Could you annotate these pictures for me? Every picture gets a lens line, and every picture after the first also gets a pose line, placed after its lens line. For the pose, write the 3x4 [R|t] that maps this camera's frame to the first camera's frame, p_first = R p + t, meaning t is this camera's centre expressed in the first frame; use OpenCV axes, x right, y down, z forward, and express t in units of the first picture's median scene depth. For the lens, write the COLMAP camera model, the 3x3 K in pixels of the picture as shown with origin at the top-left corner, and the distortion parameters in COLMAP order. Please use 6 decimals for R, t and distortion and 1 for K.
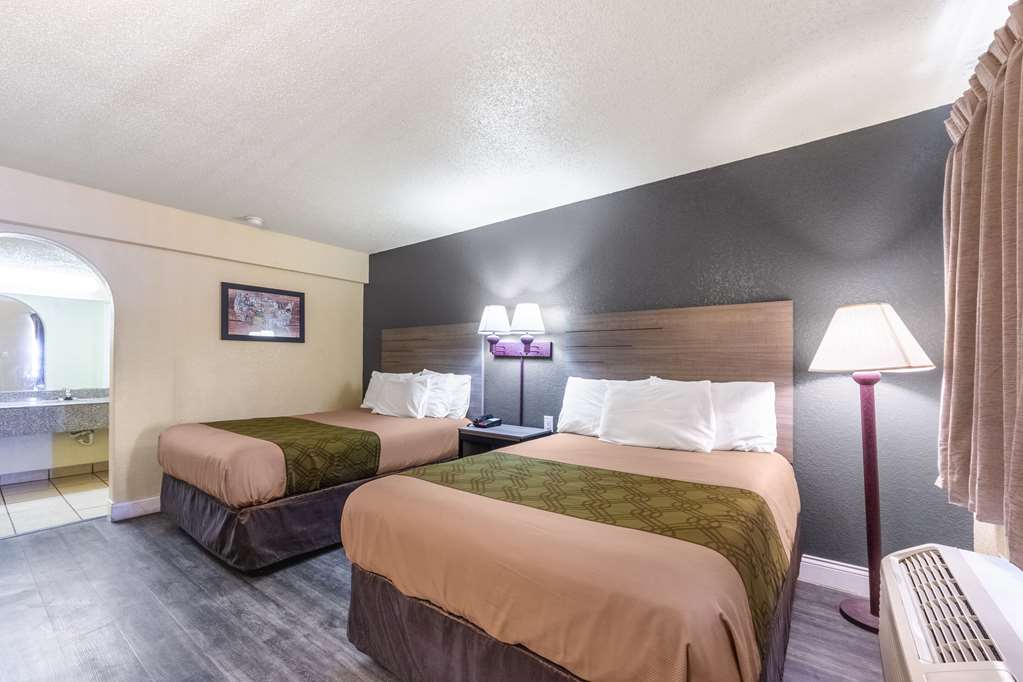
lens RADIAL K [[424.9, 0, 485.3], [0, 424.9, 362.2], [0, 0, 1]] dist [-0.000362, -0.000064]
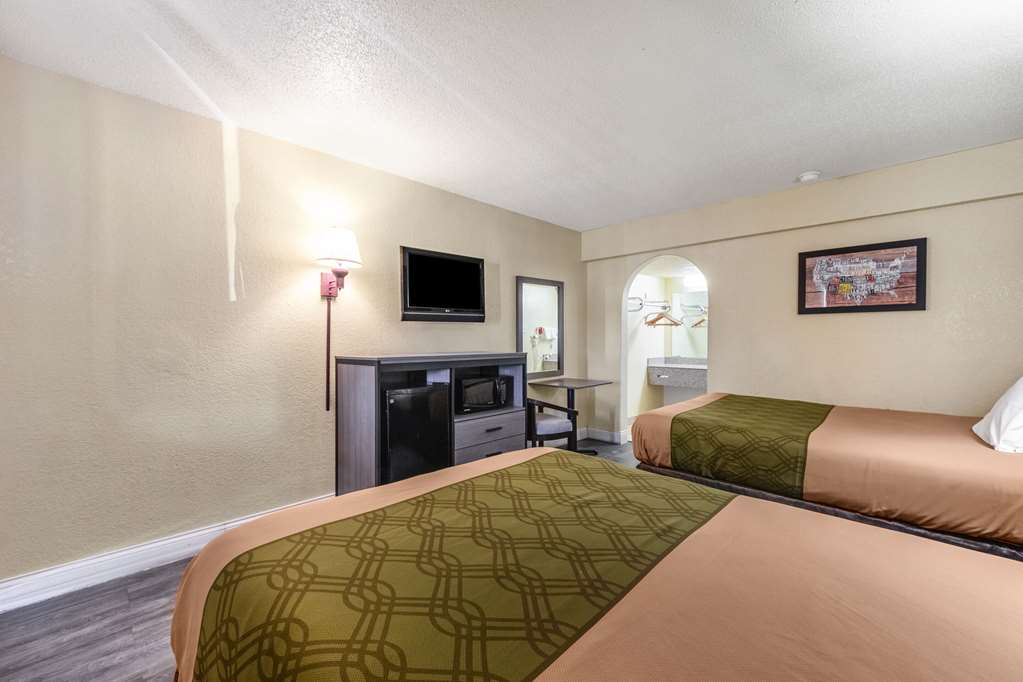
lens RADIAL K [[418.2, 0, 511.5], [0, 418.2, 341.0], [0, 0, 1]] dist [-0.013847, -0.000110]
pose [[-0.117532, 0.006593, -0.993047, 0.392875], [0.002752, 0.999976, 0.006314, -0.001068], [0.993065, -0.001991, -0.117547, 0.495695]]
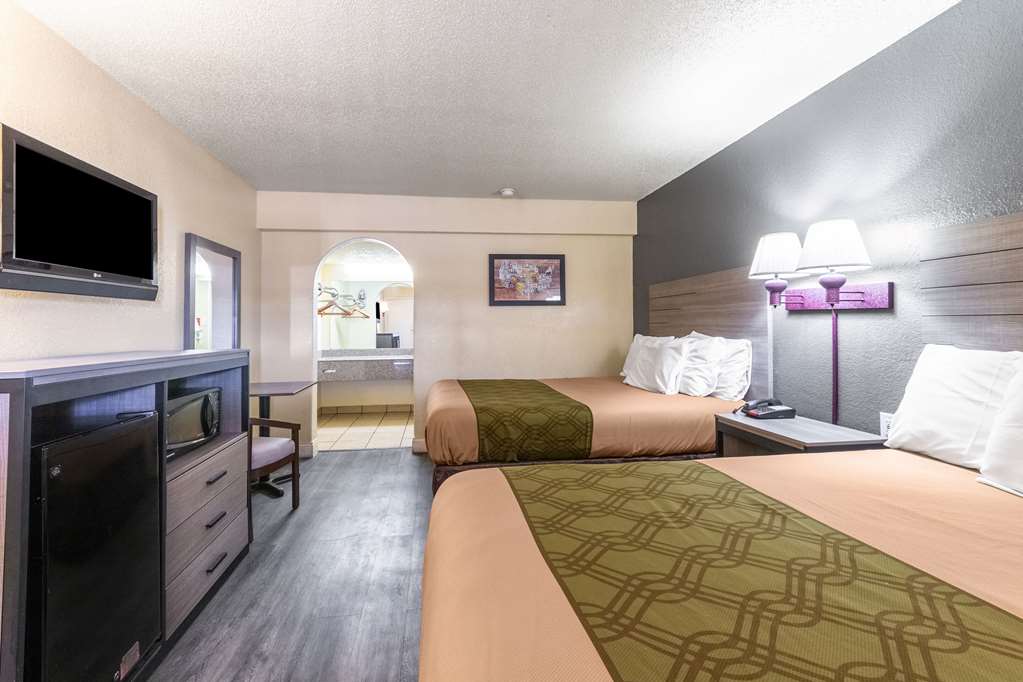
lens RADIAL K [[422.5, 0, 486.7], [0, 422.5, 318.3], [0, 0, 1]] dist [0.001283, -0.006115]
pose [[0.711594, -0.026730, -0.702083, 0.156584], [0.014740, 0.999624, -0.023119, 0.005515], [0.702437, 0.006102, 0.711720, 0.217419]]
